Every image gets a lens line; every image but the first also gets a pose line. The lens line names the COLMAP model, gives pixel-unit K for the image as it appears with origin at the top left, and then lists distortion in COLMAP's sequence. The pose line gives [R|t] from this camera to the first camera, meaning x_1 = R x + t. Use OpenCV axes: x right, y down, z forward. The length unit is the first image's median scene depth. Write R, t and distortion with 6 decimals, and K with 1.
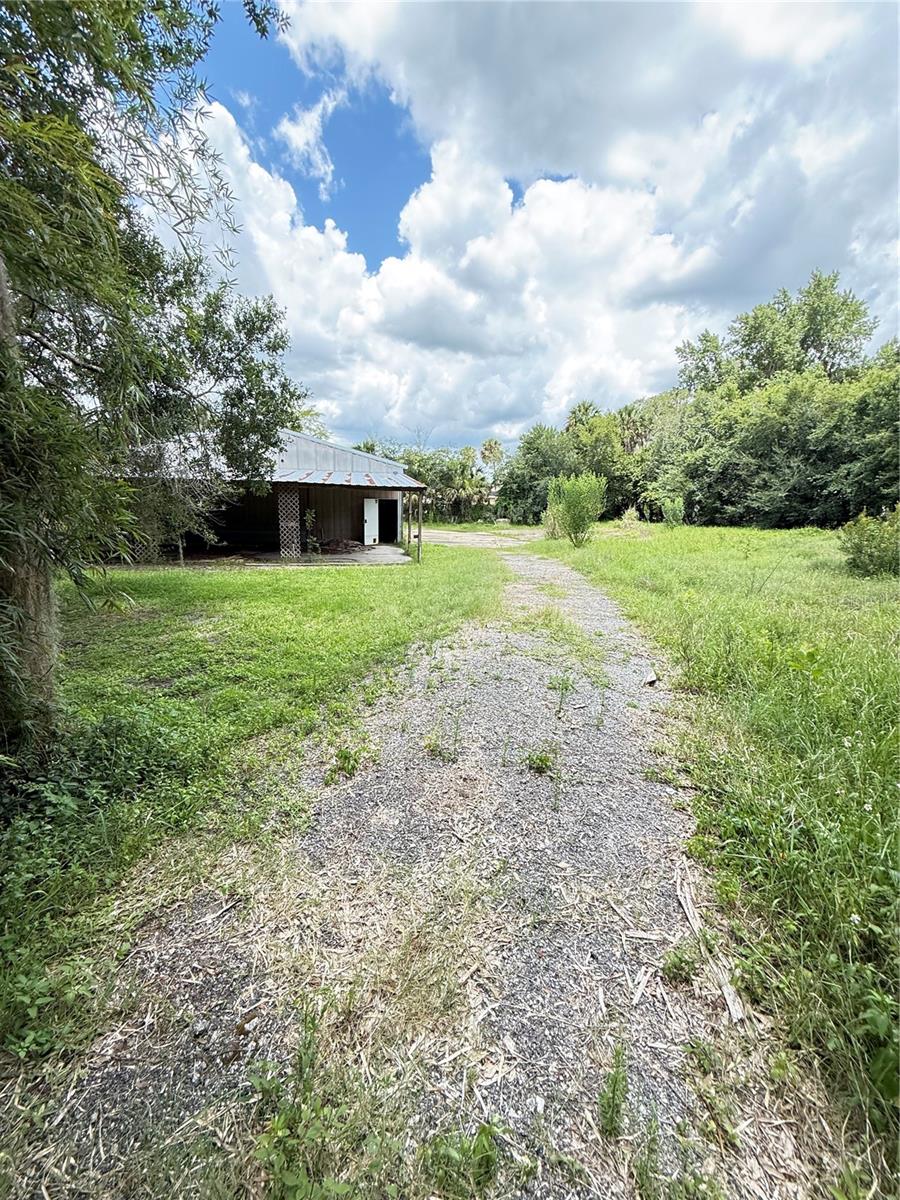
lens RADIAL K [[480.2, 0, 451.5], [0, 480.2, 600.4], [0, 0, 1]] dist [-0.000196, 0.000197]
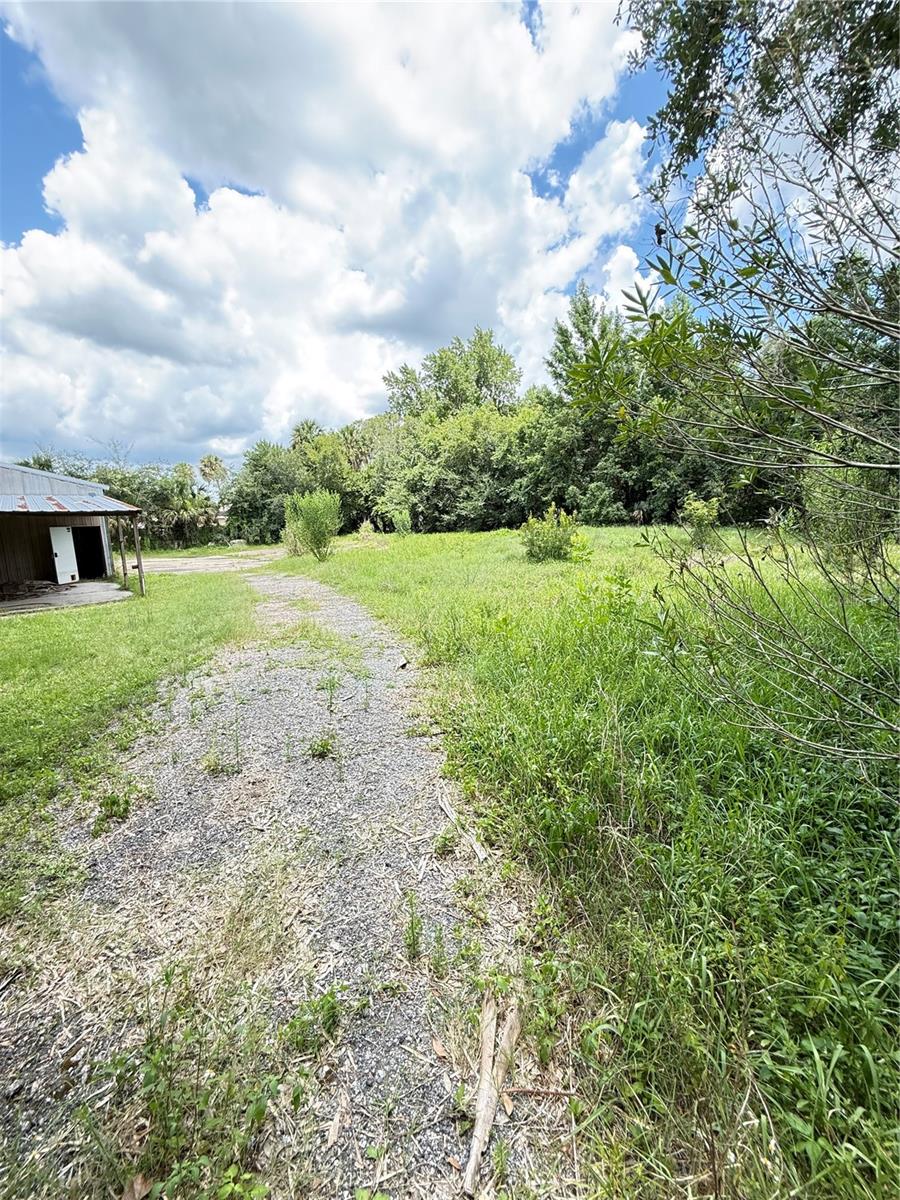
lens RADIAL K [[480.2, 0, 451.5], [0, 480.2, 600.4], [0, 0, 1]] dist [-0.000196, 0.000197]
pose [[0.863544, -0.133255, 0.486349, -0.007453], [0.148591, 0.988873, 0.007109, 0.004006], [-0.481885, 0.066128, 0.873736, -0.021652]]
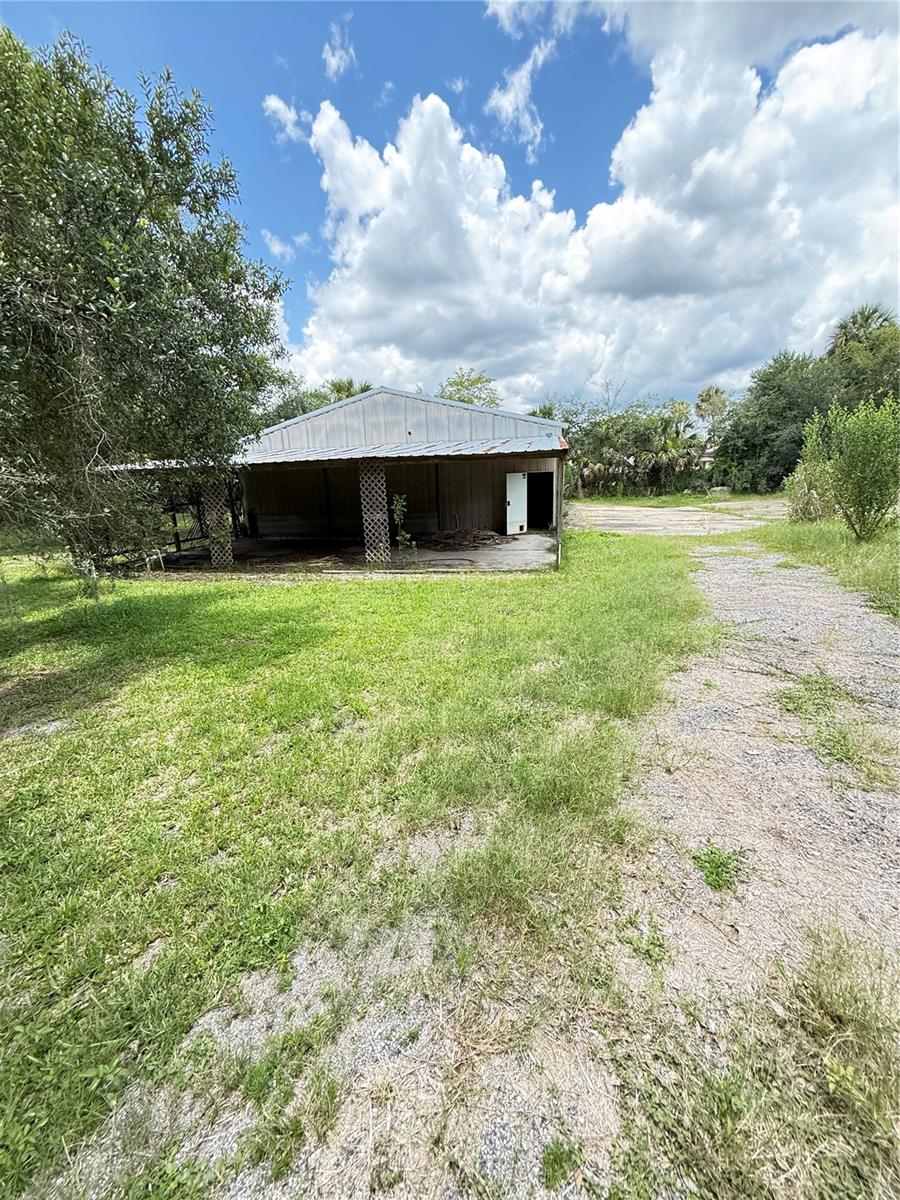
lens RADIAL K [[477.9, 0, 450.0], [0, 477.9, 600.0], [0, 0, 1]] dist [0.002126, 0.000301]
pose [[0.917950, 0.039054, -0.394770, 0.040994], [-0.018648, 0.998290, 0.055397, -0.050515], [0.396258, -0.043490, 0.917108, 0.253331]]
